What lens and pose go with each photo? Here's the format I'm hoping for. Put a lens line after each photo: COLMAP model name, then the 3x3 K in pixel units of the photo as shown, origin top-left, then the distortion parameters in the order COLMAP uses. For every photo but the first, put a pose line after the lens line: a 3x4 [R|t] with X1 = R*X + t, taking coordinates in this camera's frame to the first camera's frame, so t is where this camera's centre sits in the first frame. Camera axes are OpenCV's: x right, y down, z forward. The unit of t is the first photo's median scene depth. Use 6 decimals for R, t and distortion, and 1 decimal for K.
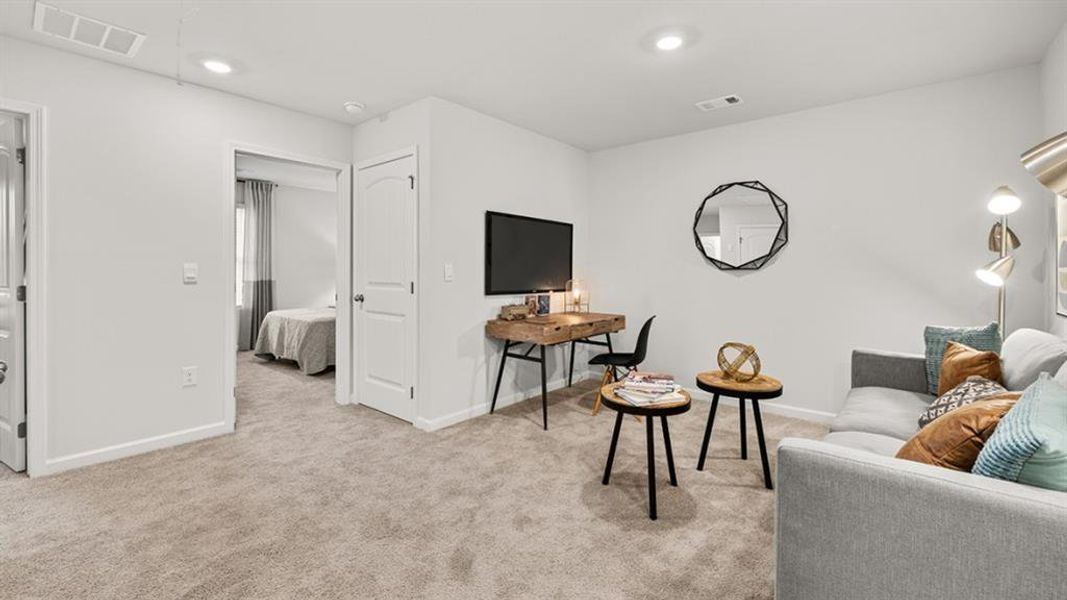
lens RADIAL K [[444.7, 0, 528.1], [0, 444.7, 269.7], [0, 0, 1]] dist [-0.001482, -0.000566]
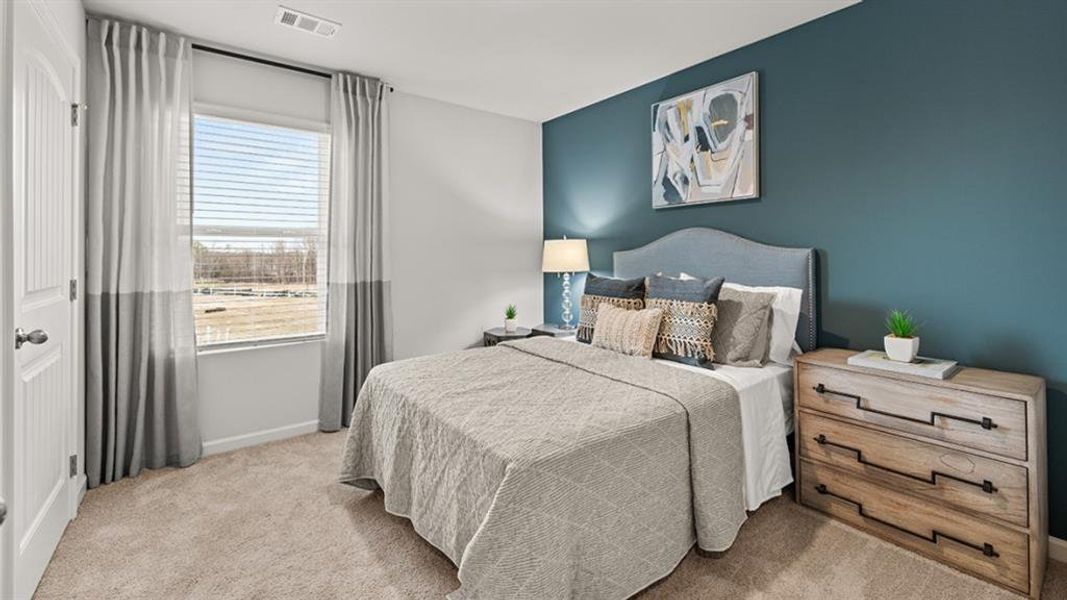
lens RADIAL K [[444.7, 0, 536.1], [0, 444.7, 255.7], [0, 0, 1]] dist [-0.001482, -0.000566]
pose [[0.978603, -0.009175, -0.205551, -0.561856], [0.008108, 0.999949, -0.006033, 0.000143], [0.205596, 0.004237, 0.978628, 1.001954]]
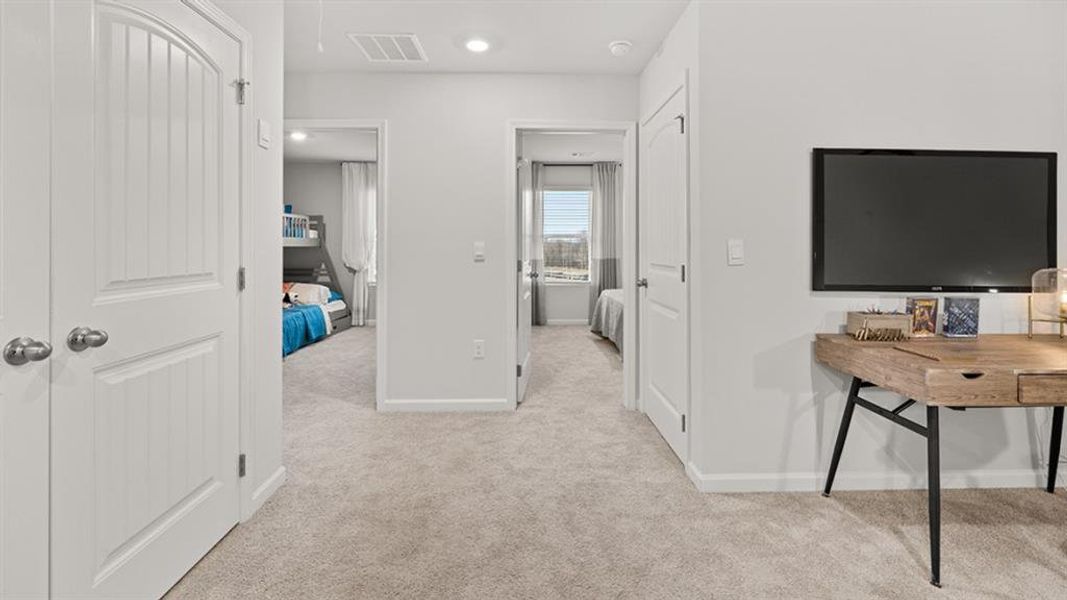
lens RADIAL K [[444.7, 0, 534.5], [0, 444.7, 243.3], [0, 0, 1]] dist [-0.001482, -0.000566]
pose [[0.668040, -0.009669, -0.744062, 0.098438], [0.001553, 0.999932, -0.011600, 0.000746], [0.744124, 0.006594, 0.668009, 0.329196]]
